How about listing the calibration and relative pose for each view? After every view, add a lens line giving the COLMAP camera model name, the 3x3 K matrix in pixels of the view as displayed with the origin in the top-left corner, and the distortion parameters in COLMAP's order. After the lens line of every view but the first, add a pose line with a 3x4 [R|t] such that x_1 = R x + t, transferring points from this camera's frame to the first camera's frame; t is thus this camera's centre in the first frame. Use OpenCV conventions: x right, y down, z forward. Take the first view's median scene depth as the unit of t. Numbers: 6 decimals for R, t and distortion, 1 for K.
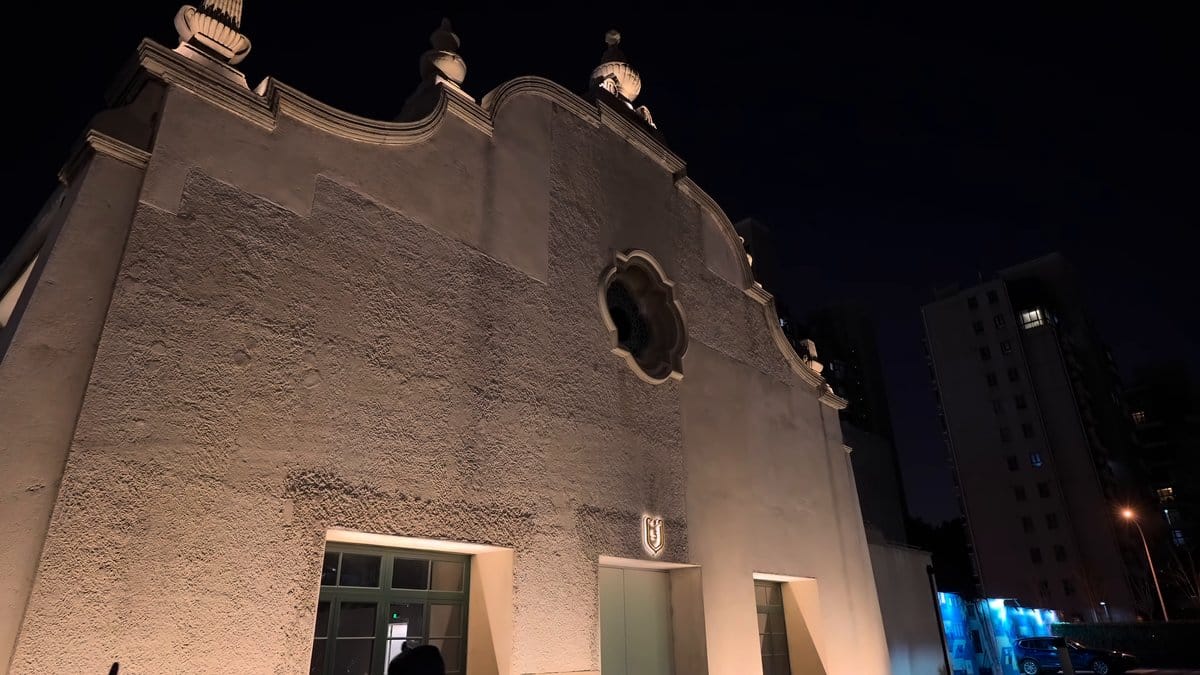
lens RADIAL K [[722.4, 0, 599.2], [0, 722.4, 330.1], [0, 0, 1]] dist [0.001542, -0.000910]
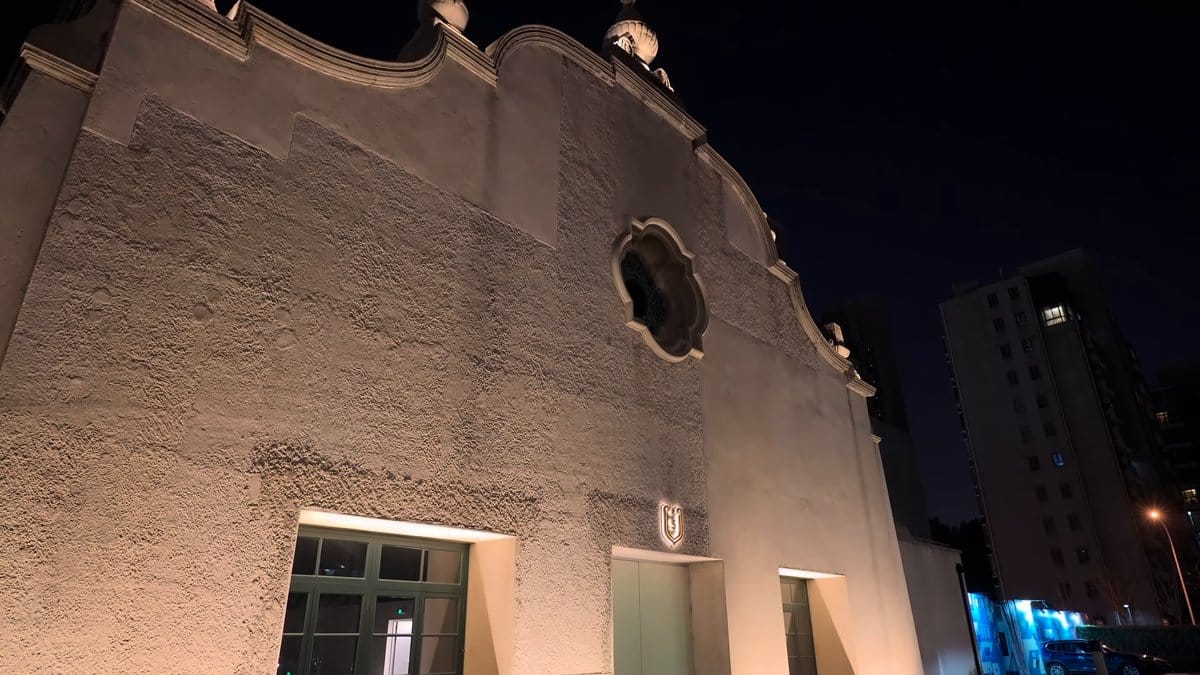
lens RADIAL K [[722.4, 0, 599.2], [0, 722.4, 330.1], [0, 0, 1]] dist [0.001542, -0.000910]
pose [[0.999822, 0.002869, -0.018657, -0.000155], [-0.002822, 0.999993, 0.002520, 0.043045], [0.018664, -0.002467, 0.999823, 0.104179]]
